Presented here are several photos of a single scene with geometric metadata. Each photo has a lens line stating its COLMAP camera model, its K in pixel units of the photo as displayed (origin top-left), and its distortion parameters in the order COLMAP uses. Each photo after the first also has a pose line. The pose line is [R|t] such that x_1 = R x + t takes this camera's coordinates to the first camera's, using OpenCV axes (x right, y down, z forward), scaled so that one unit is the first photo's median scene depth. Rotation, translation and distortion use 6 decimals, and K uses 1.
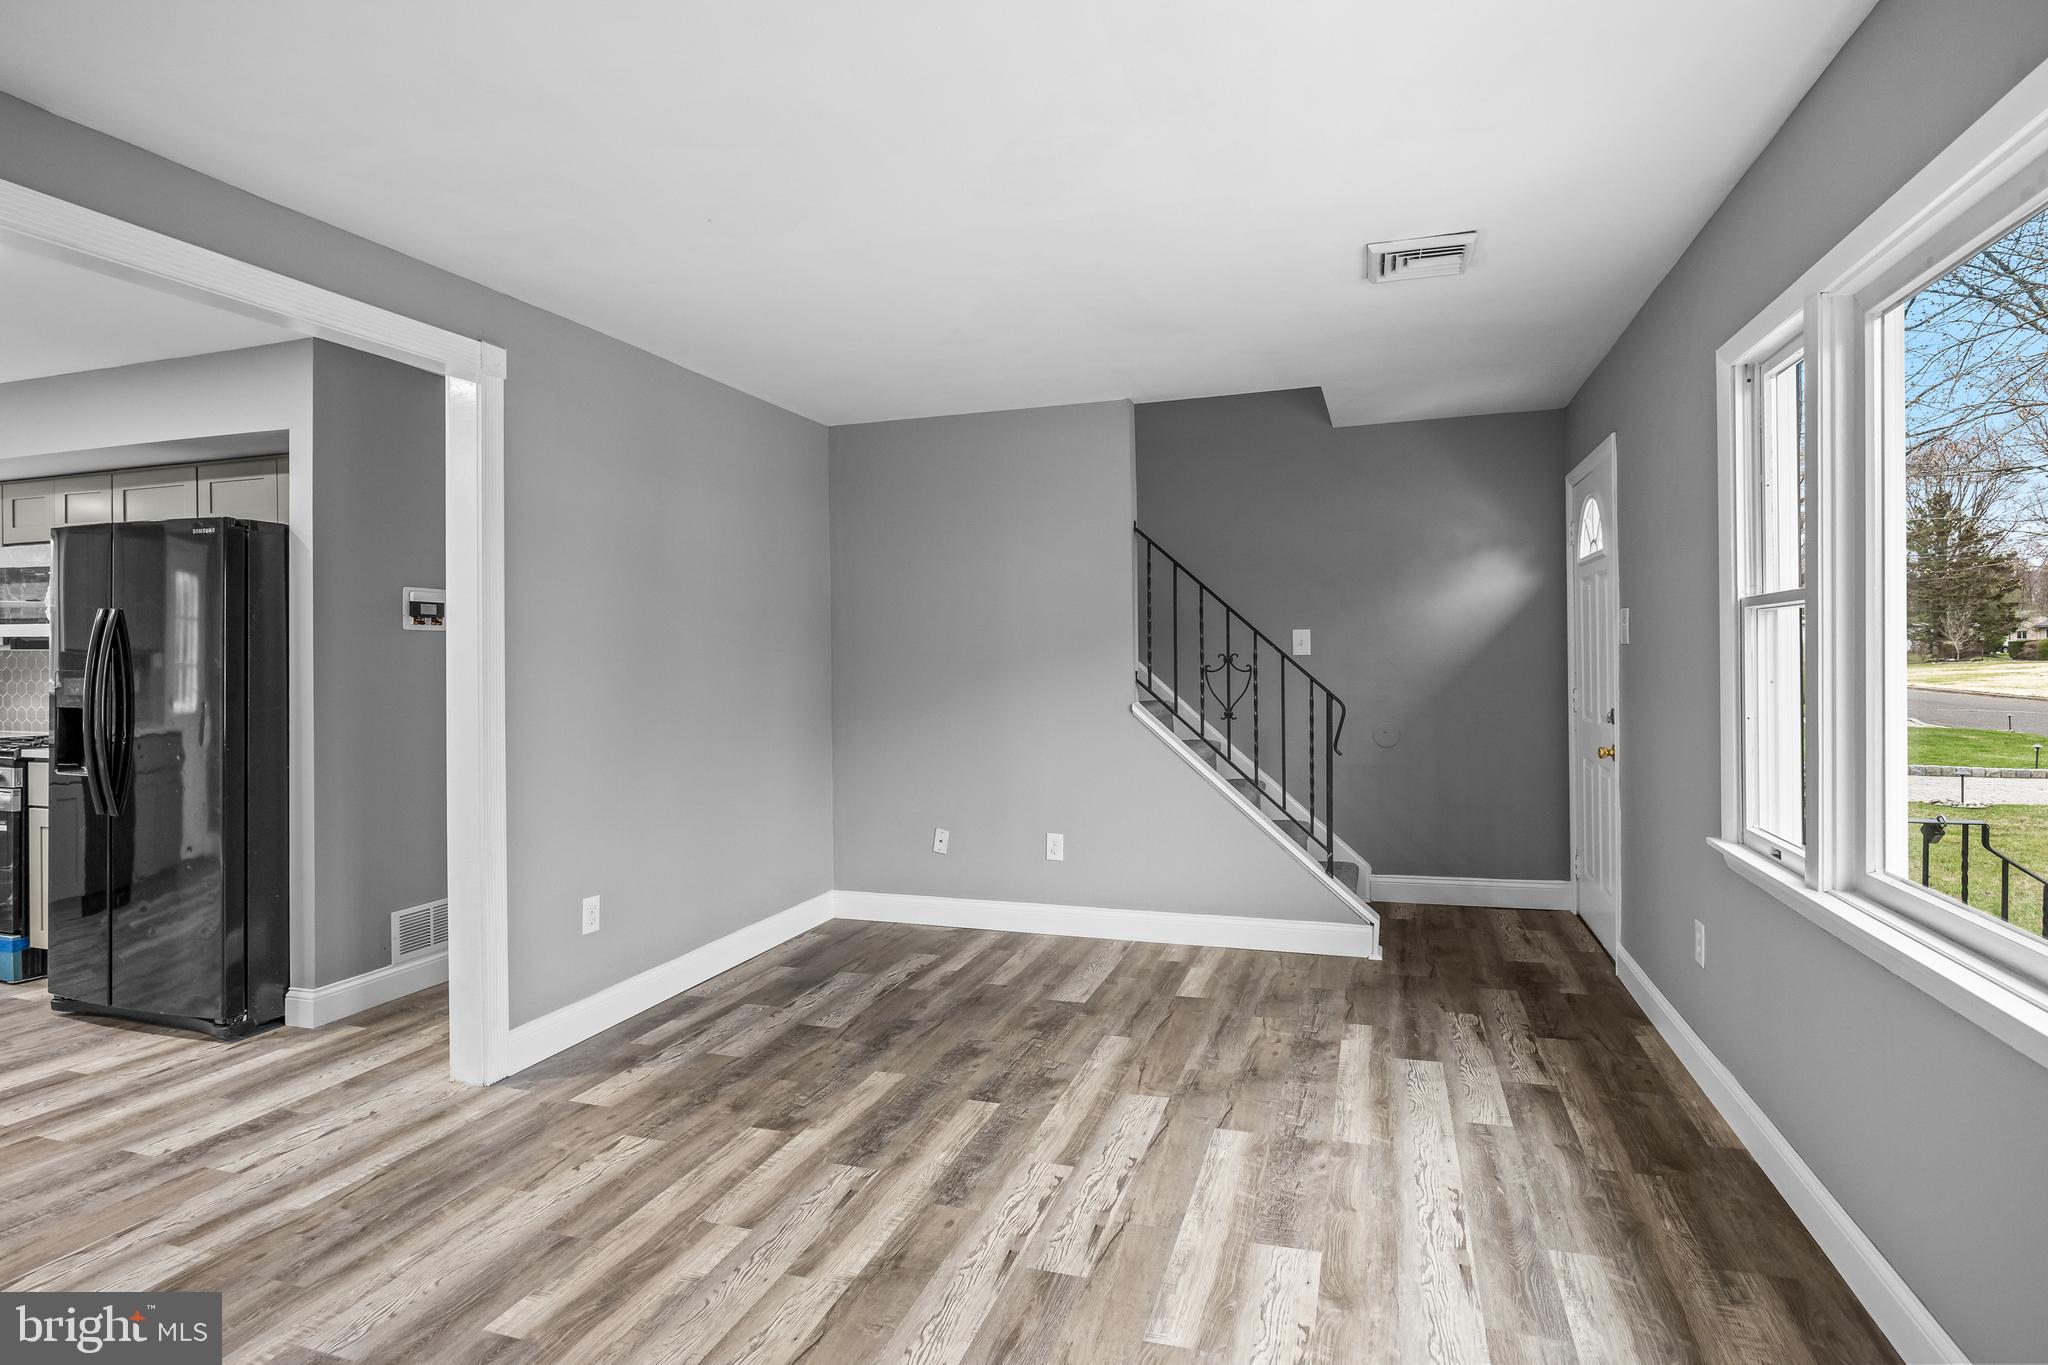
lens RADIAL K [[1064.4, 0, 1022.6], [0, 1064.4, 653.4], [0, 0, 1]] dist [-0.014133, 0.004986]
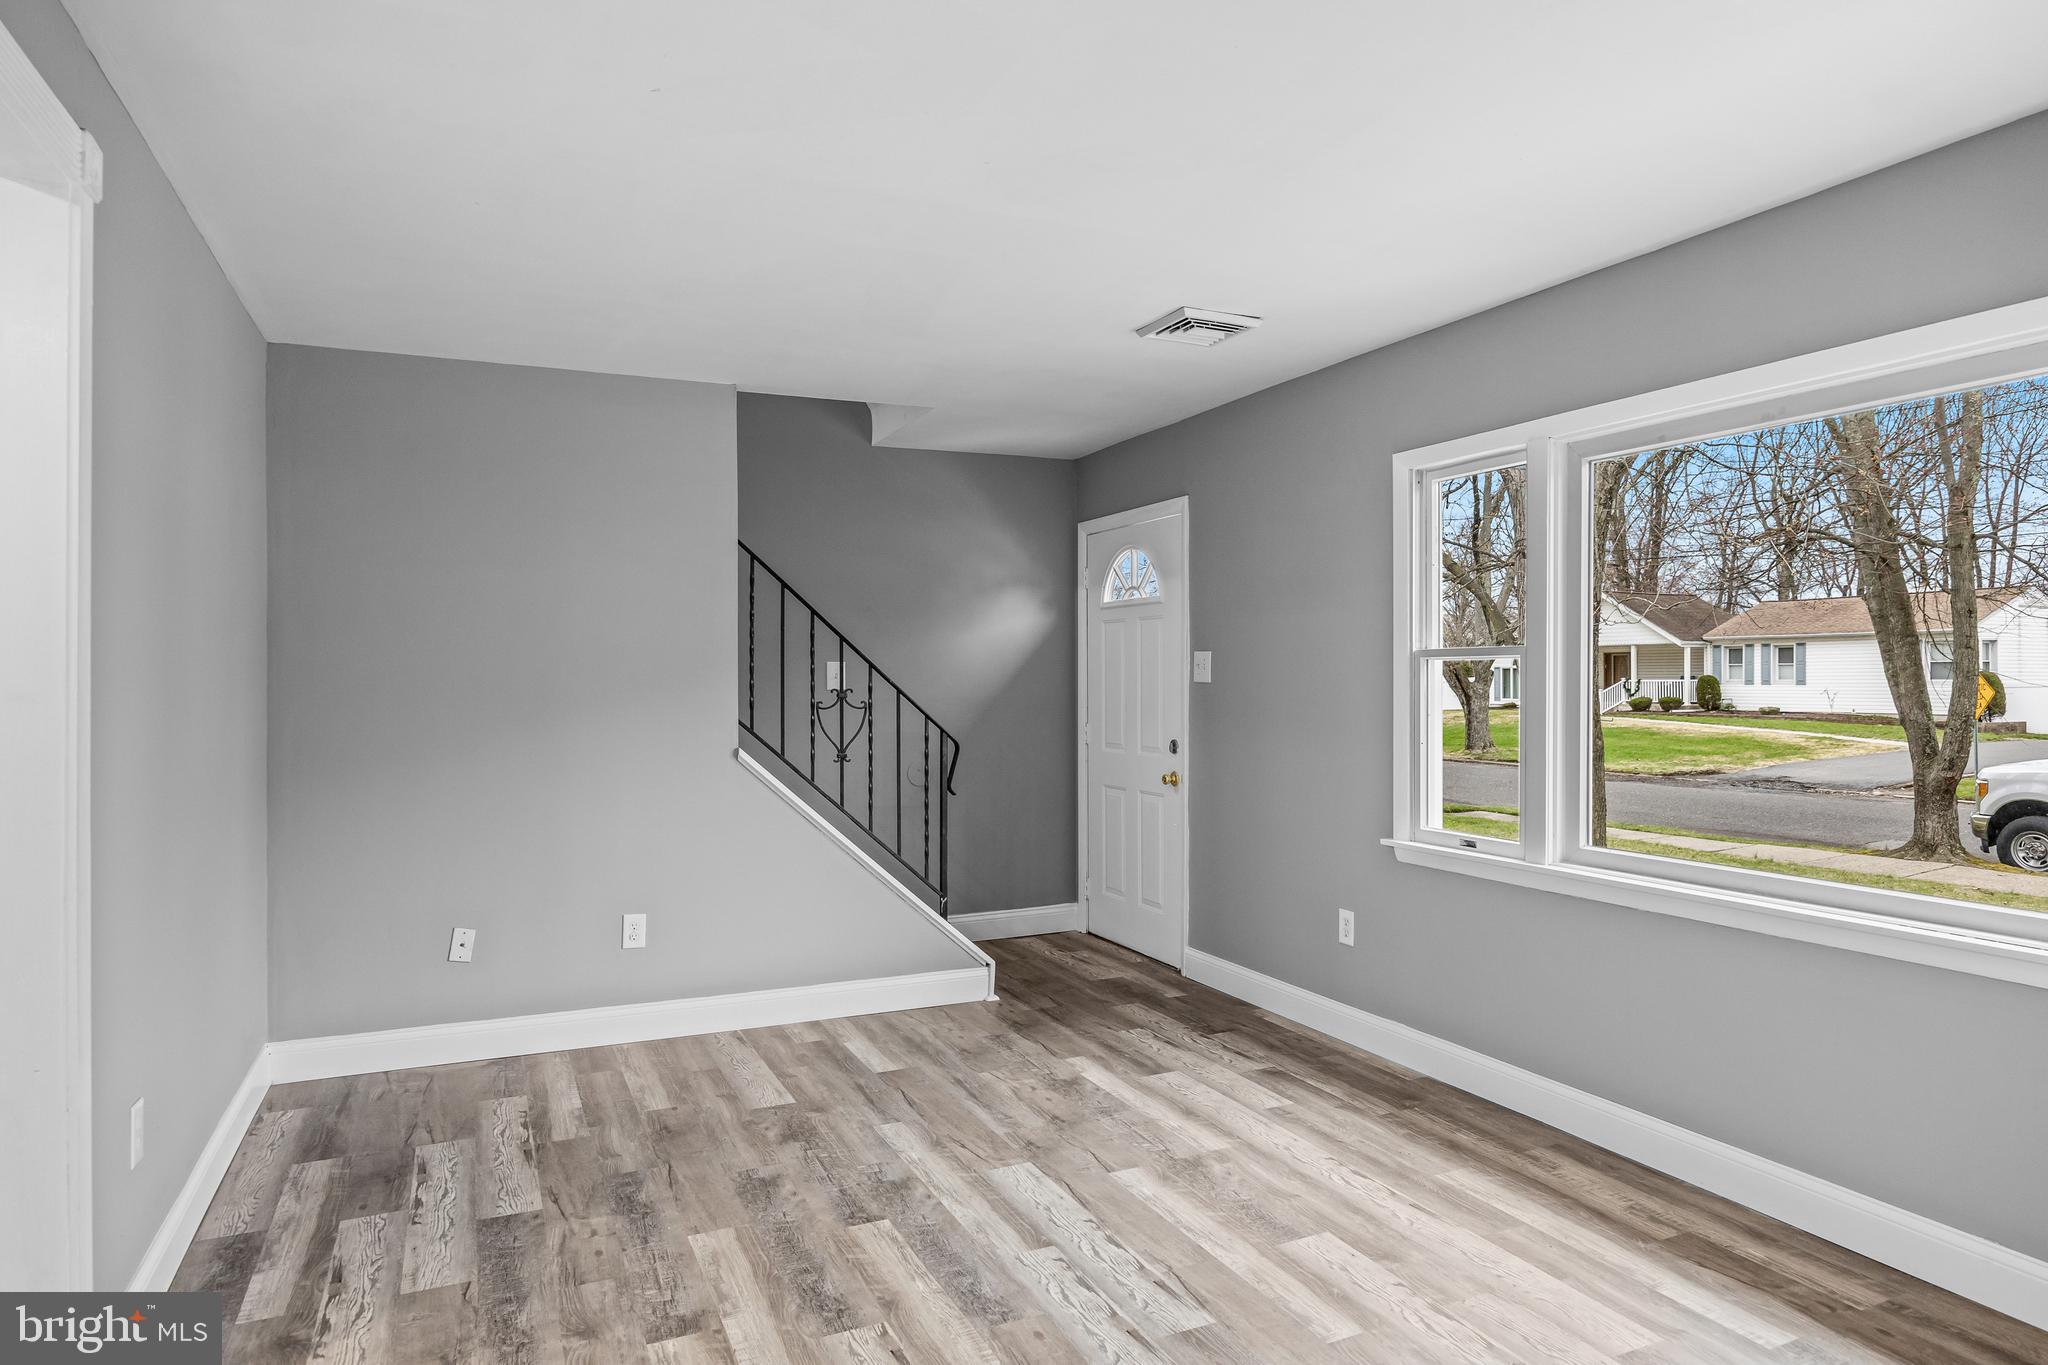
lens RADIAL K [[1245.9, 0, 1034.4], [0, 1245.9, 672.5], [0, 0, 1]] dist [-0.006453, 0.002863]
pose [[0.728154, 0.011944, 0.685310, -0.551989], [-0.006454, 0.999923, -0.010570, -0.004300], [-0.685383, 0.003273, 0.728175, 0.168460]]
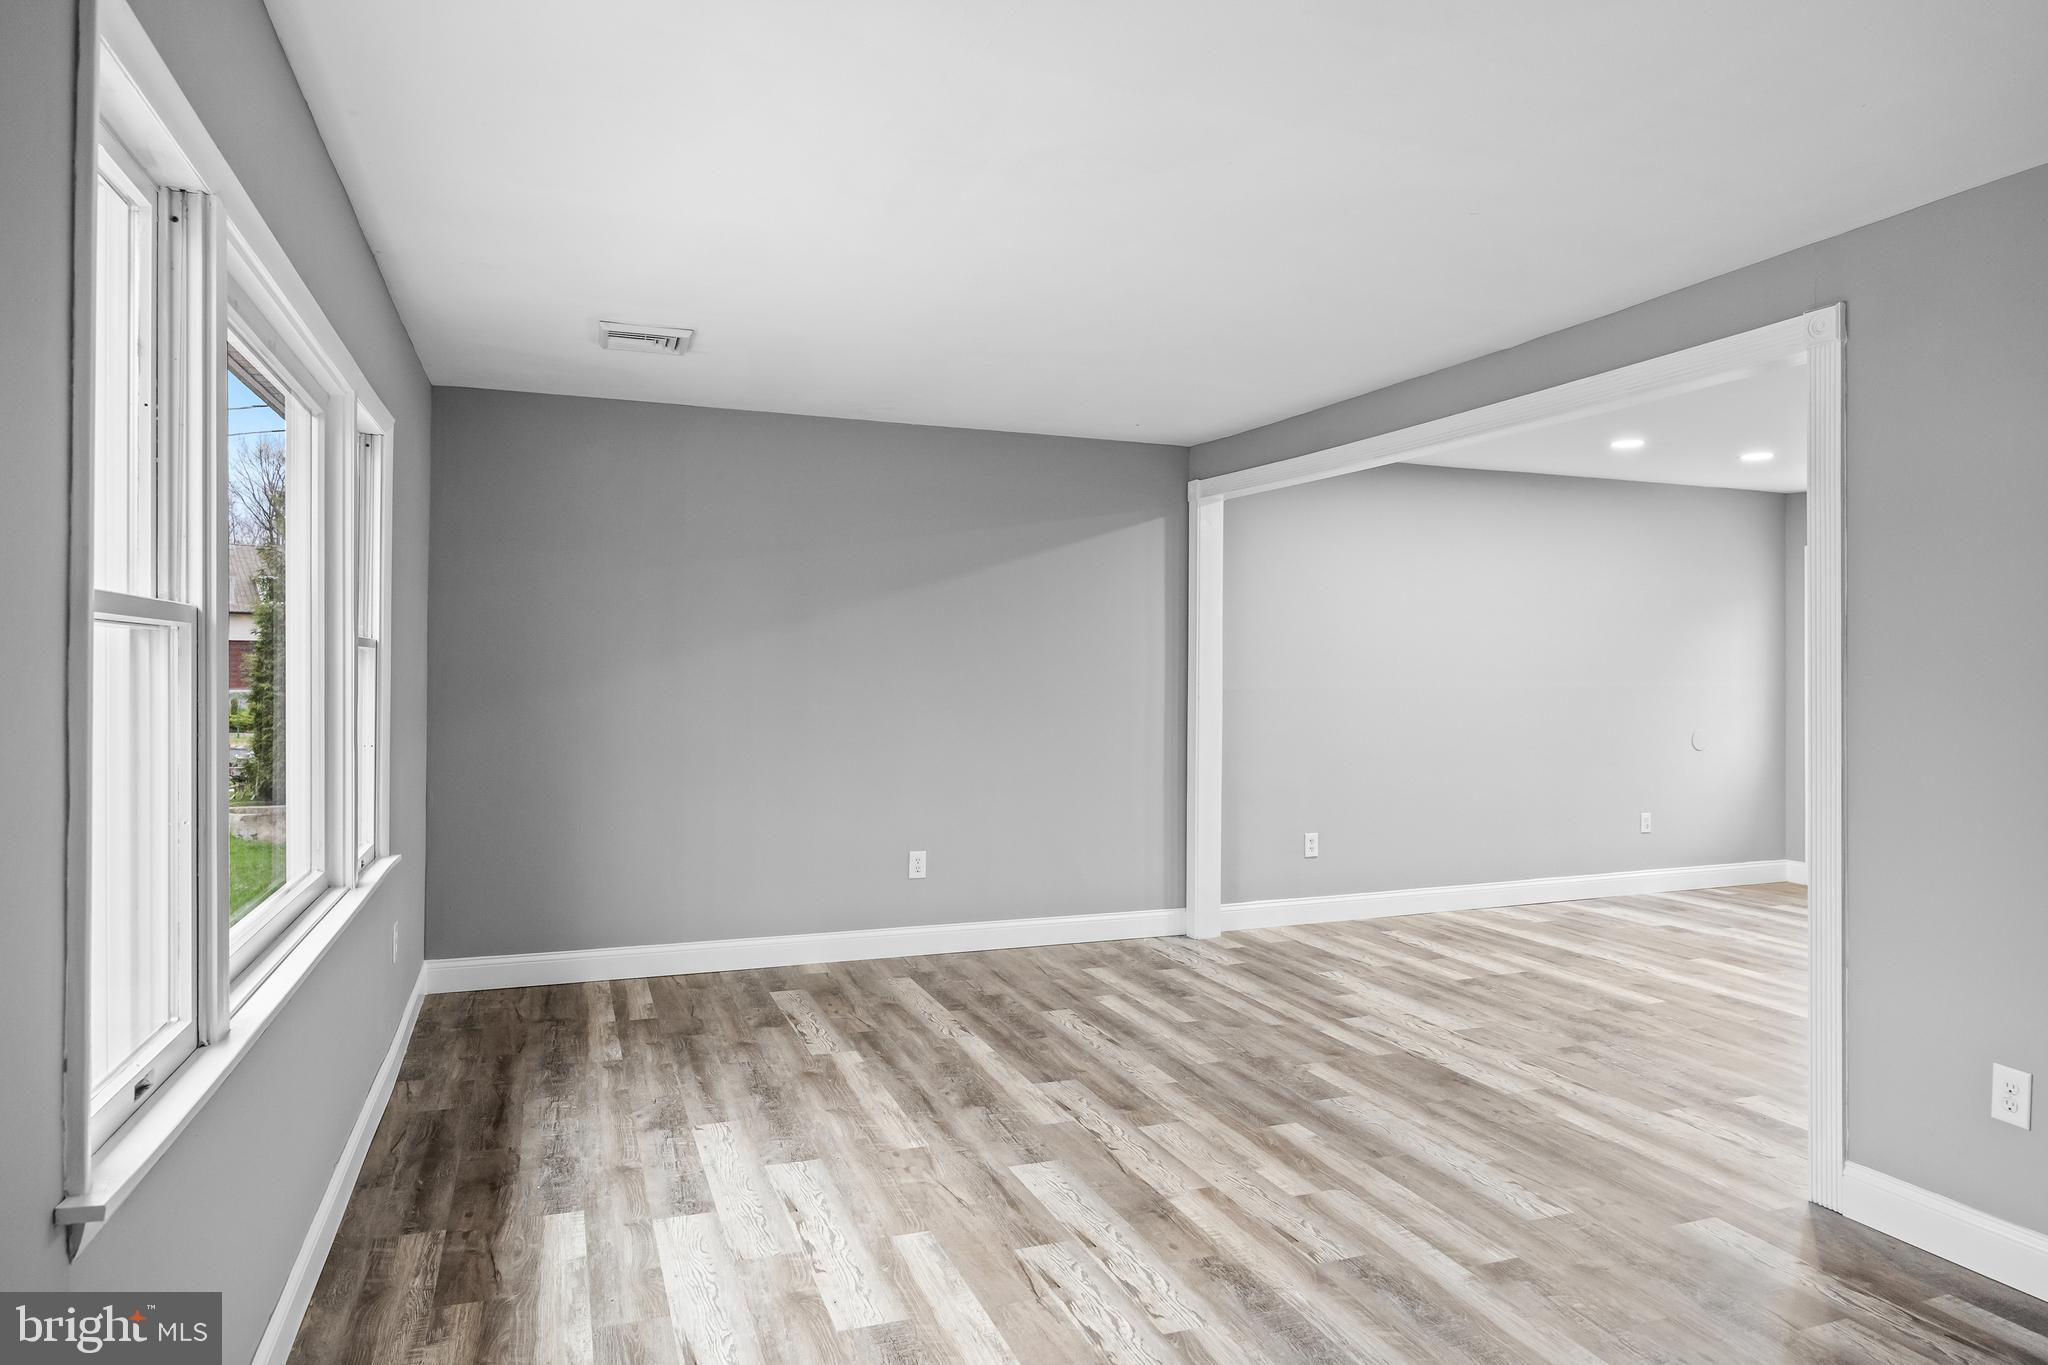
lens RADIAL K [[1245.9, 0, 1038.9], [0, 1245.9, 674.9], [0, 0, 1]] dist [-0.006453, 0.002863]
pose [[-0.770702, 0.006029, -0.637167, 0.550318], [0.004108, 0.999981, 0.004493, -0.012752], [0.637183, 0.000845, -0.770712, 1.281361]]
